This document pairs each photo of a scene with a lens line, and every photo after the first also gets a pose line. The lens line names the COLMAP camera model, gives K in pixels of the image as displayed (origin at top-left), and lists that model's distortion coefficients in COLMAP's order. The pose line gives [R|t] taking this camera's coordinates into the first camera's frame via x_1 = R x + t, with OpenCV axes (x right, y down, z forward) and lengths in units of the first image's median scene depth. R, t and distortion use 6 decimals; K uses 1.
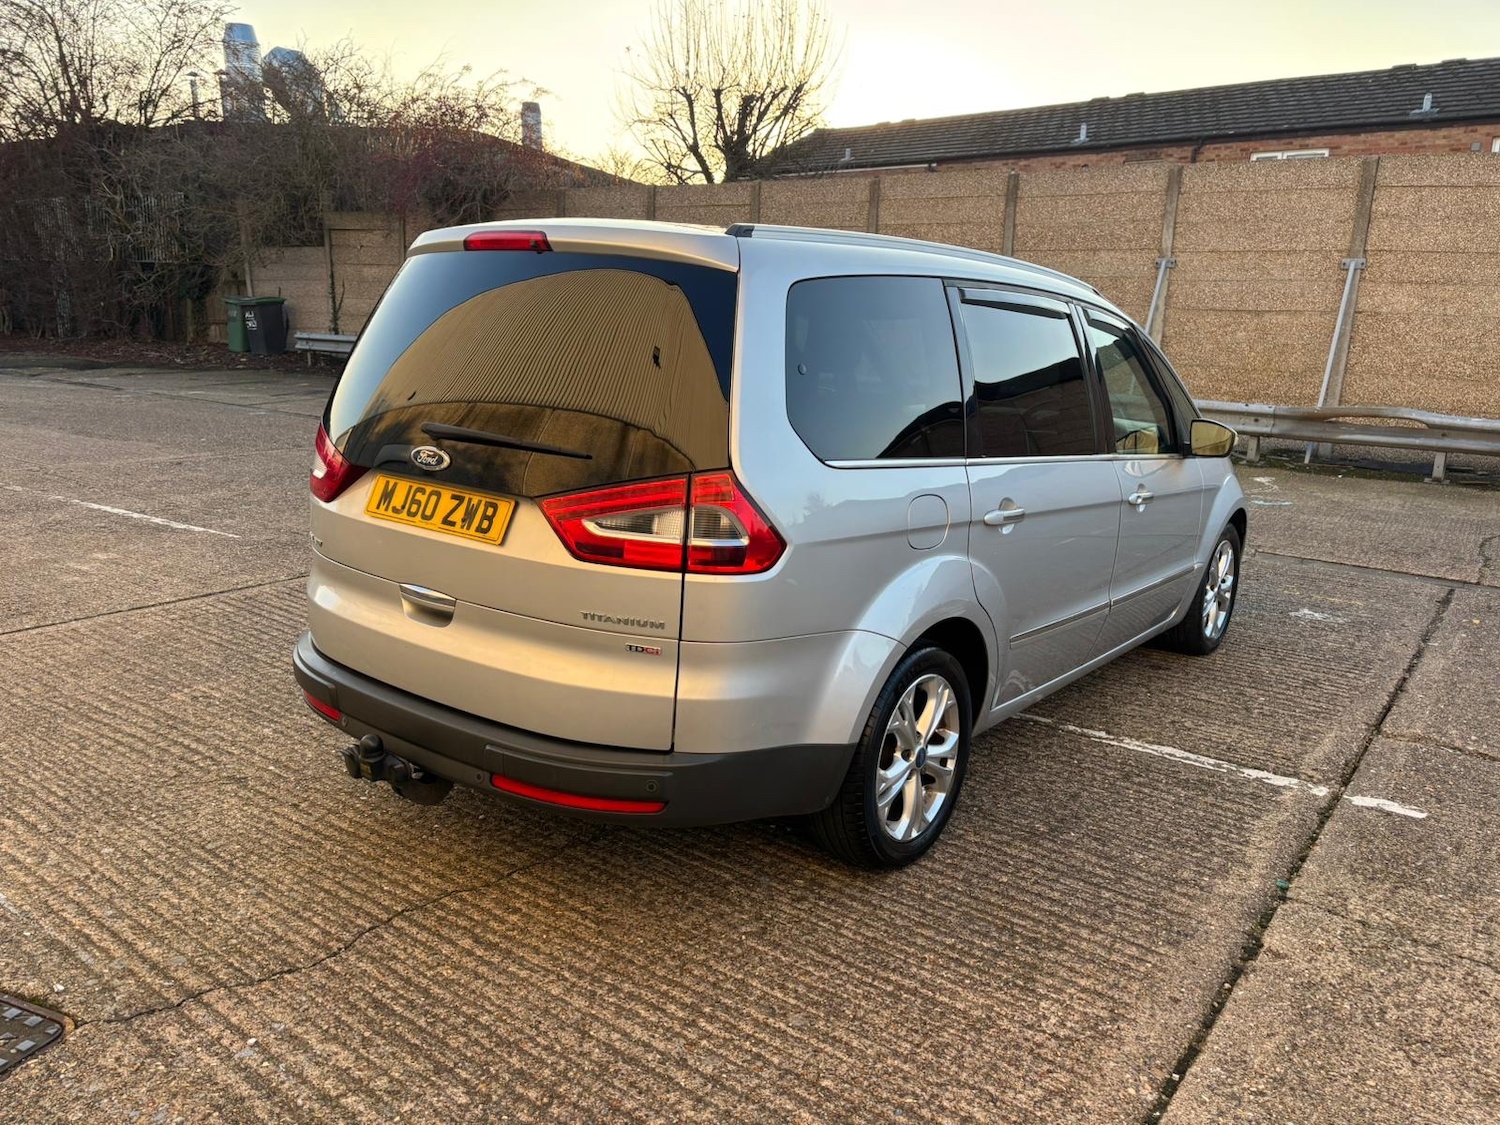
lens RADIAL K [[1125.0, 0, 750.0], [0, 1125.0, 562.5], [0, 0, 1]] dist [0.049589, -0.045304]
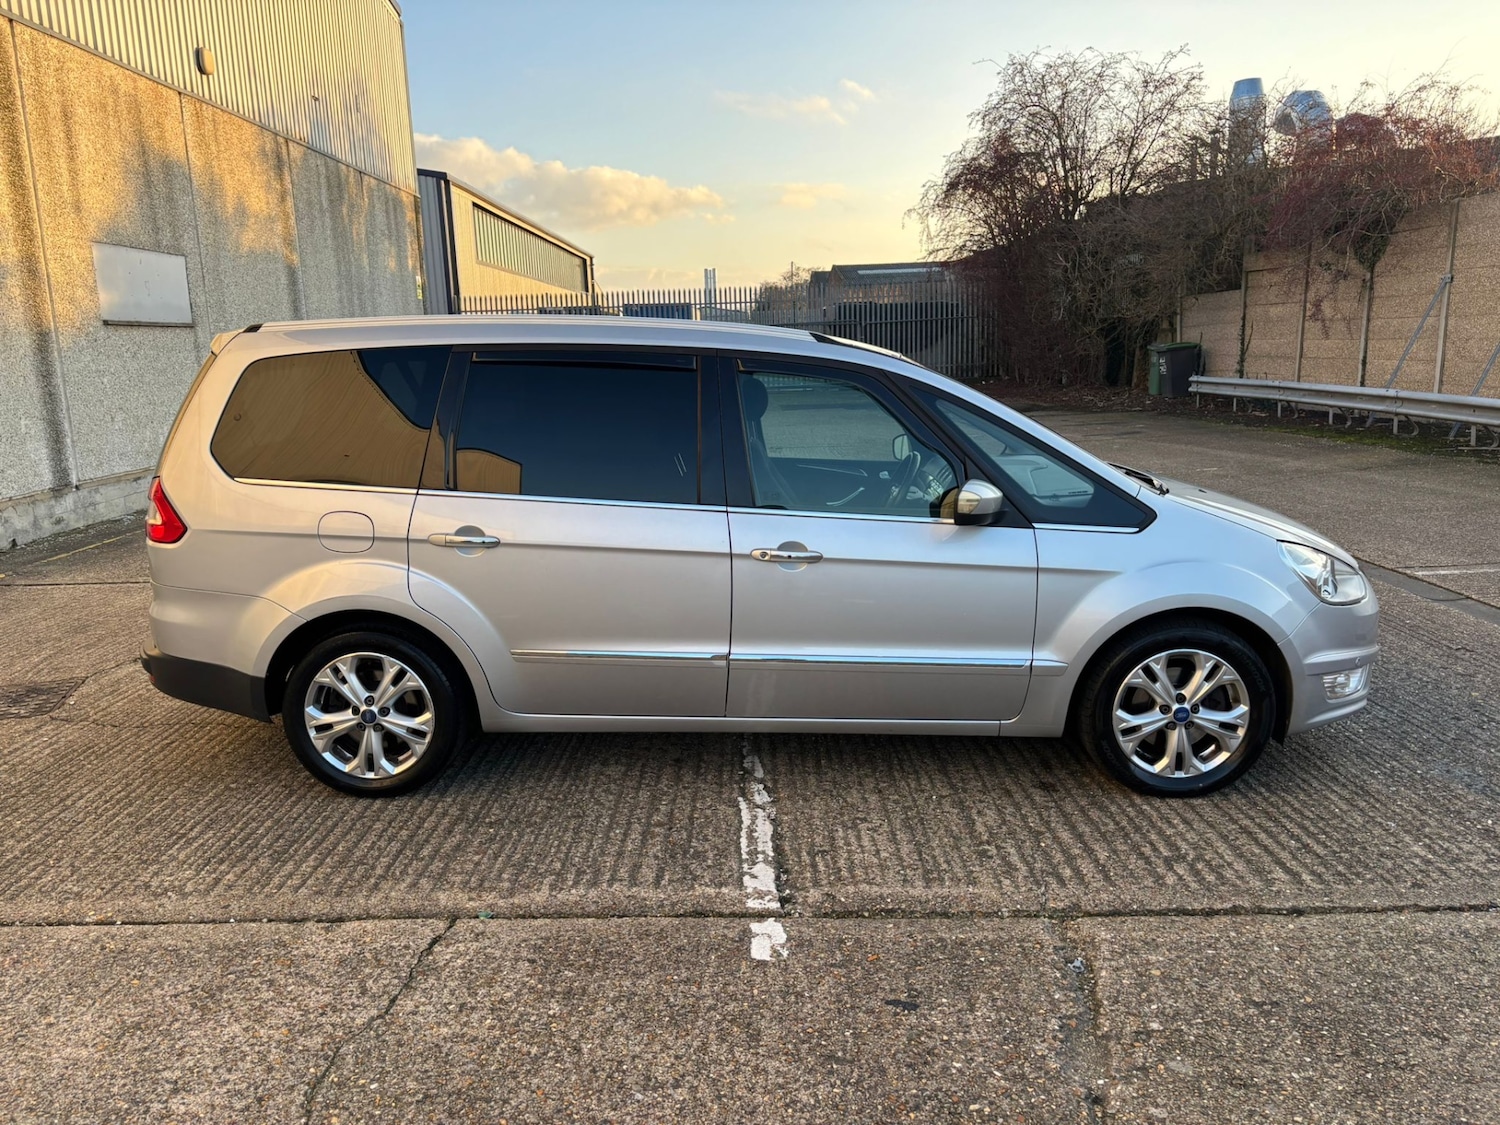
lens RADIAL K [[1125.0, 0, 750.0], [0, 1125.0, 562.5], [0, 0, 1]] dist [0.049589, -0.045304]
pose [[0.585293, 0.108055, -0.803590, 0.865549], [-0.136283, 0.990091, 0.033872, -0.063099], [0.799287, 0.089690, 0.594219, 0.341753]]
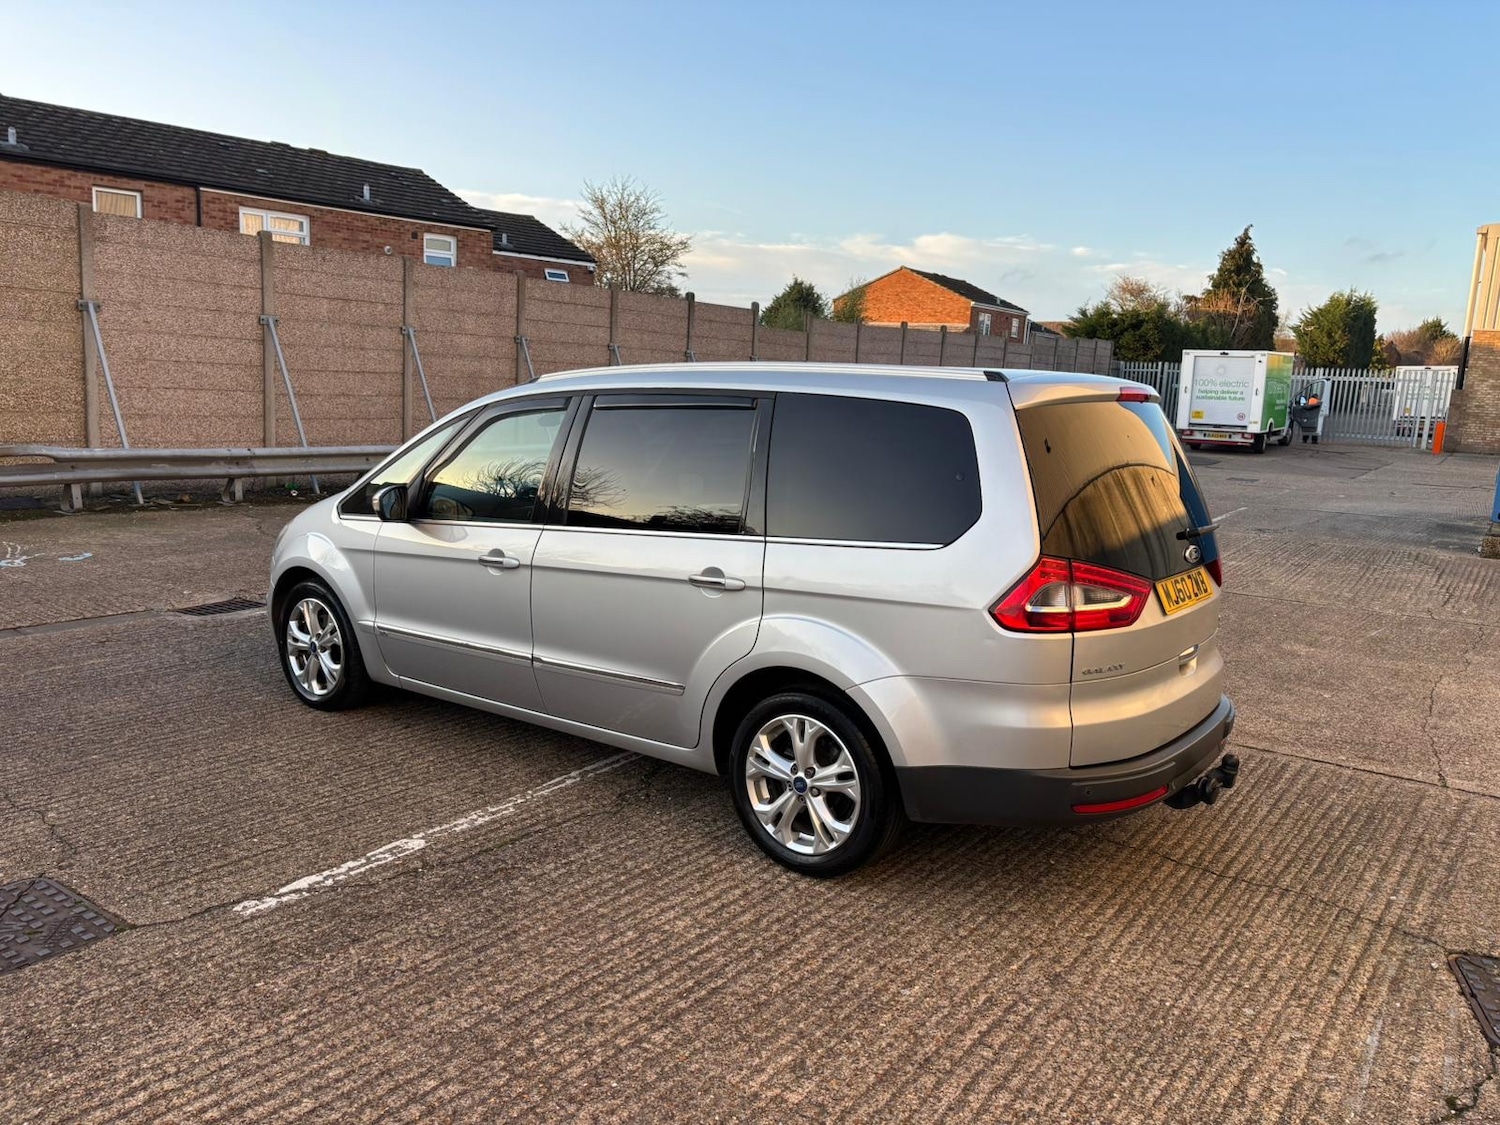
lens RADIAL K [[1125.0, 0, 750.0], [0, 1125.0, 562.5], [0, 0, 1]] dist [0.049589, -0.045304]
pose [[0.000265, -0.194723, 0.980858, -0.875427], [0.183140, 0.964278, 0.191382, -0.237715], [-0.983087, 0.179584, 0.035917, 0.789831]]
